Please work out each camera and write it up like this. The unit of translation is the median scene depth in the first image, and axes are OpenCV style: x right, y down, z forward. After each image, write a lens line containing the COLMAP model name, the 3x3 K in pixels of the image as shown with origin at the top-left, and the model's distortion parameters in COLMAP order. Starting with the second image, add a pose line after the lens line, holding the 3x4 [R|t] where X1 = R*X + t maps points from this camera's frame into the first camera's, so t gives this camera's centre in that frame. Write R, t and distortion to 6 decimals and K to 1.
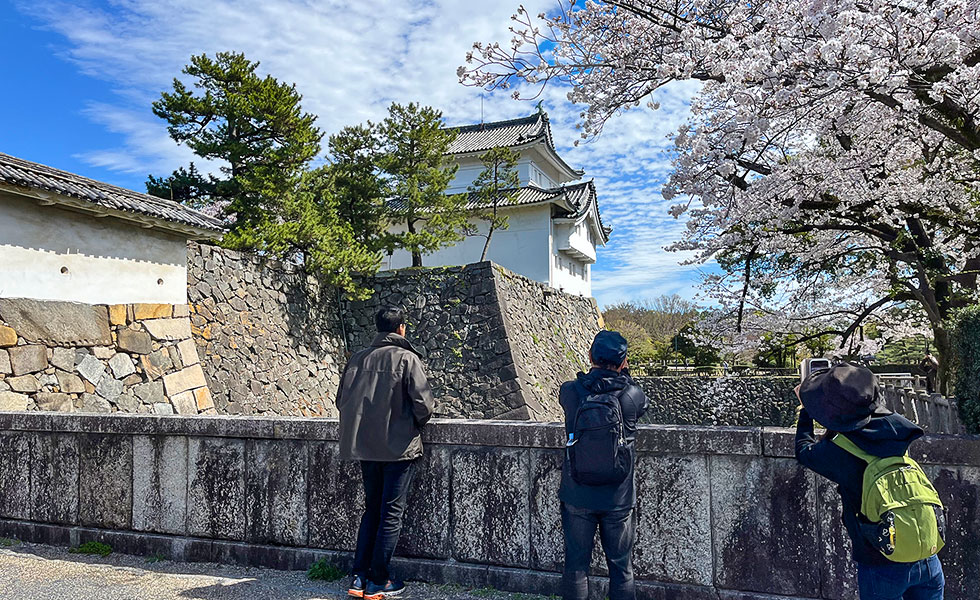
lens RADIAL K [[754.0, 0, 490.0], [0, 754.0, 300.0], [0, 0, 1]] dist [0.031310, 0.001456]
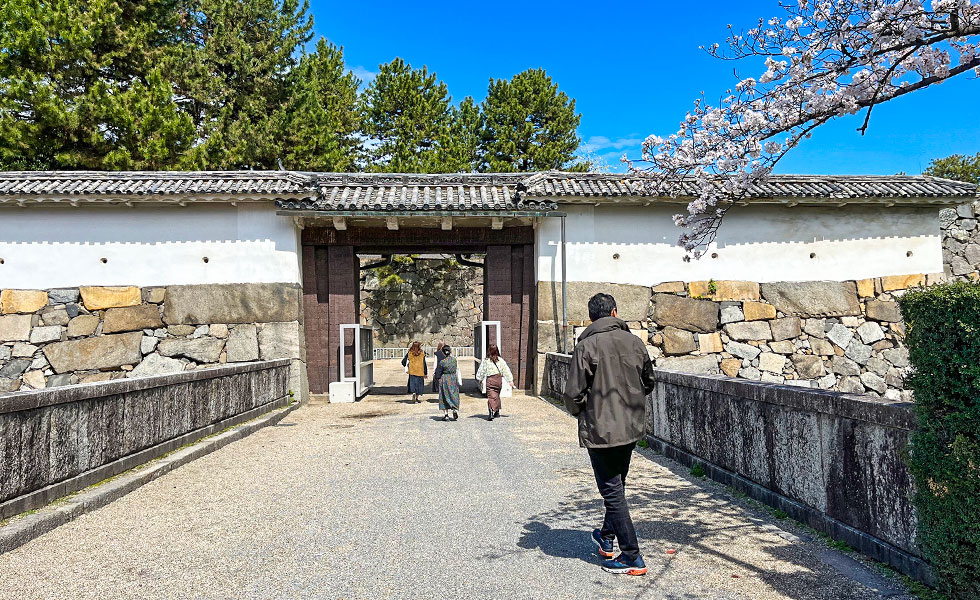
lens RADIAL K [[754.0, 0, 490.0], [0, 754.0, 300.0], [0, 0, 1]] dist [0.031310, 0.001456]
pose [[0.434806, -0.046105, -0.899343, 0.307619], [0.089551, 0.995952, -0.007762, -0.004843], [0.896061, -0.077162, 0.437174, -0.006797]]
